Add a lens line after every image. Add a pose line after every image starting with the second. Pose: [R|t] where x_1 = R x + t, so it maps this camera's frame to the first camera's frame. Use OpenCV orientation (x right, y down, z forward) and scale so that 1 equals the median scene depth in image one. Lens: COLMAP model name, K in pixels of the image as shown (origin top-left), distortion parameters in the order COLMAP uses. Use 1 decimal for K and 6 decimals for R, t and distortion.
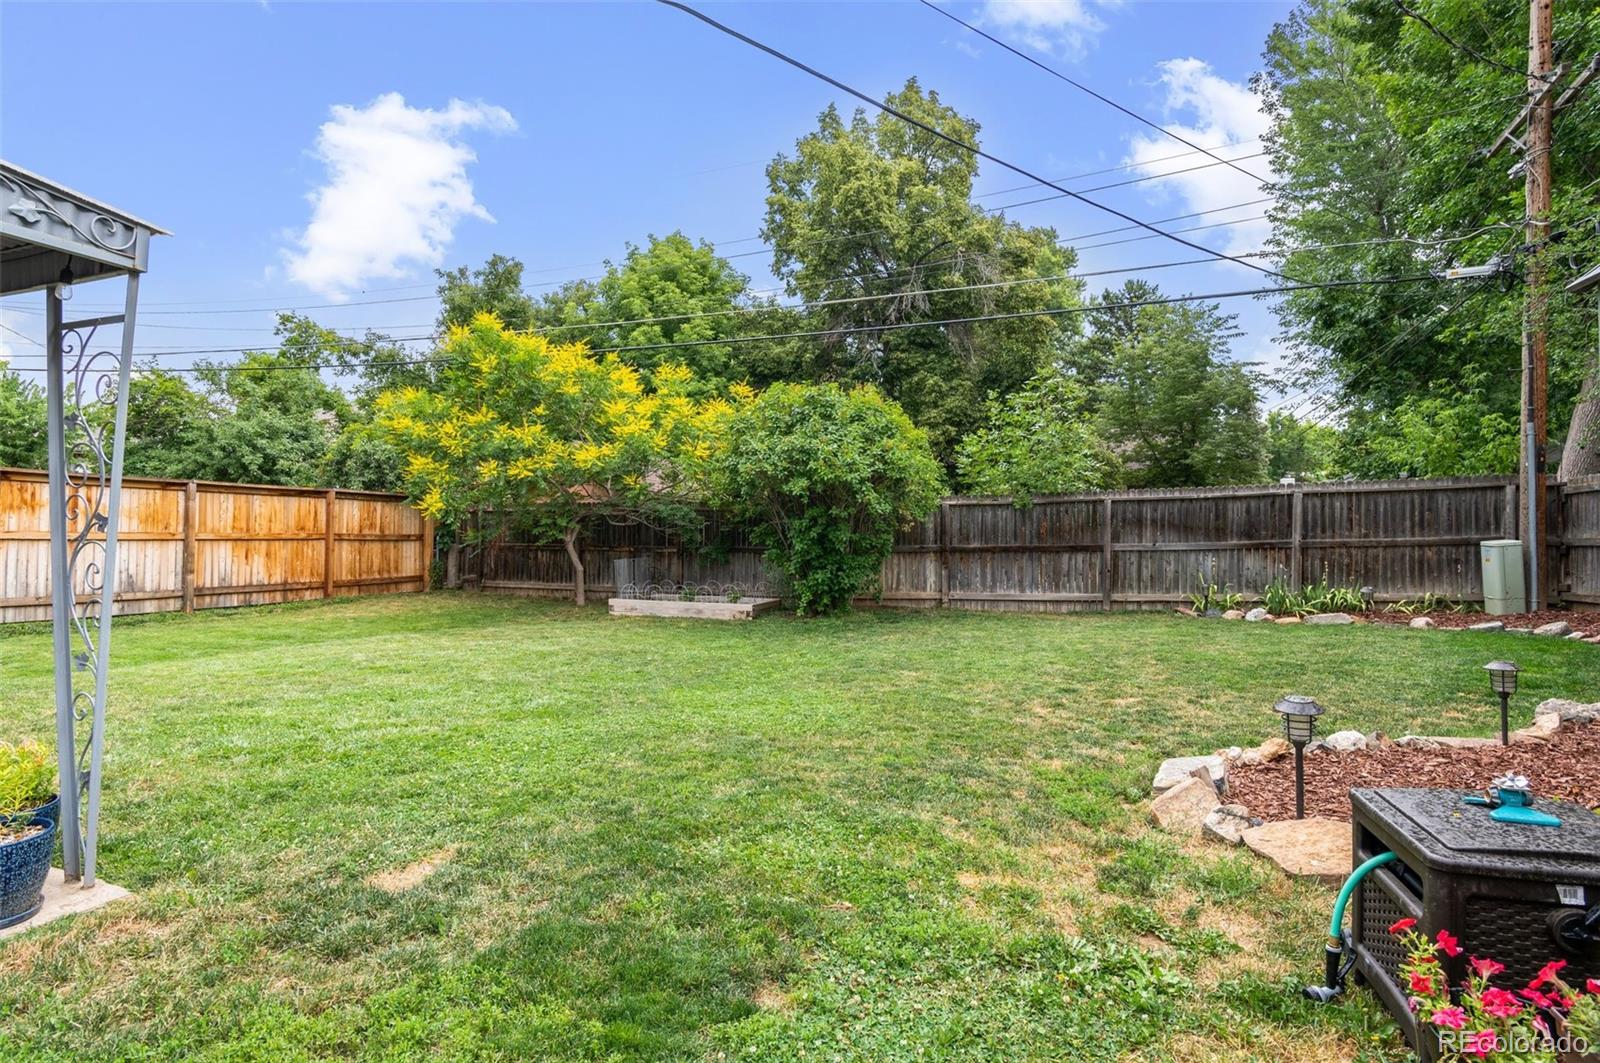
lens RADIAL K [[802.8, 0, 805.5], [0, 802.8, 489.4], [0, 0, 1]] dist [-0.011554, -0.000741]
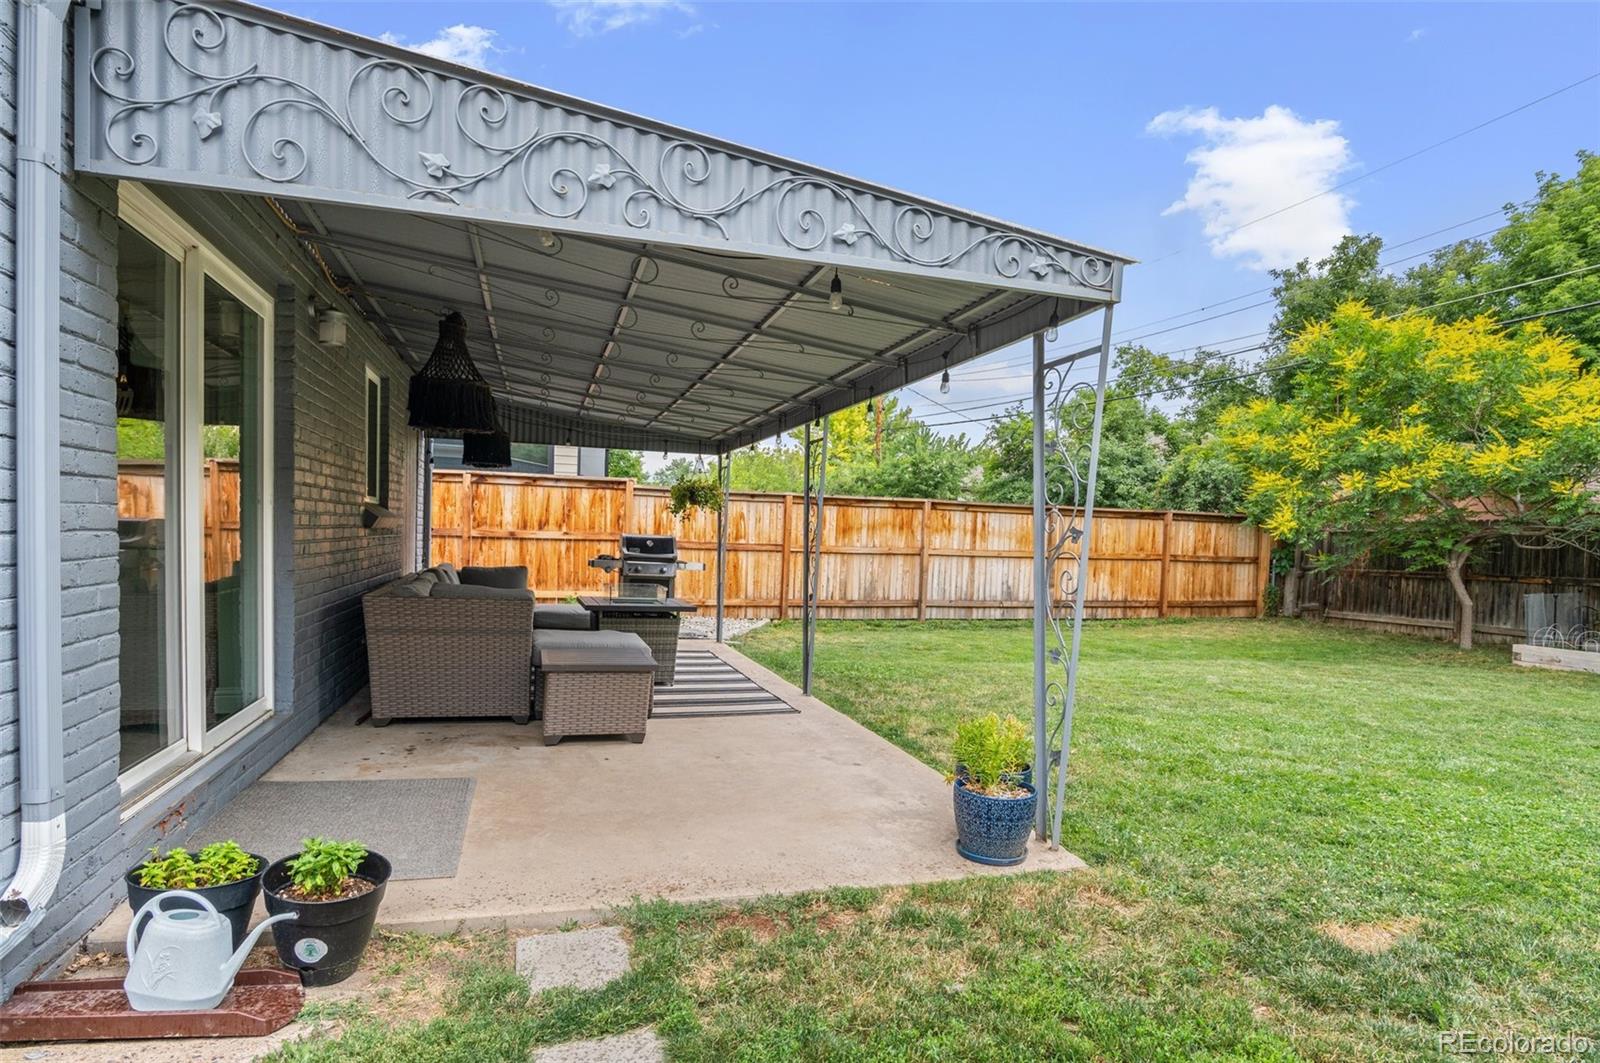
lens RADIAL K [[802.8, 0, 807.3], [0, 802.8, 533.8], [0, 0, 1]] dist [-0.011554, -0.000741]
pose [[0.651063, -0.006757, -0.758994, -0.124434], [0.021637, 0.999719, 0.009660, 0.009447], [0.758715, -0.022712, 0.651026, -0.015423]]
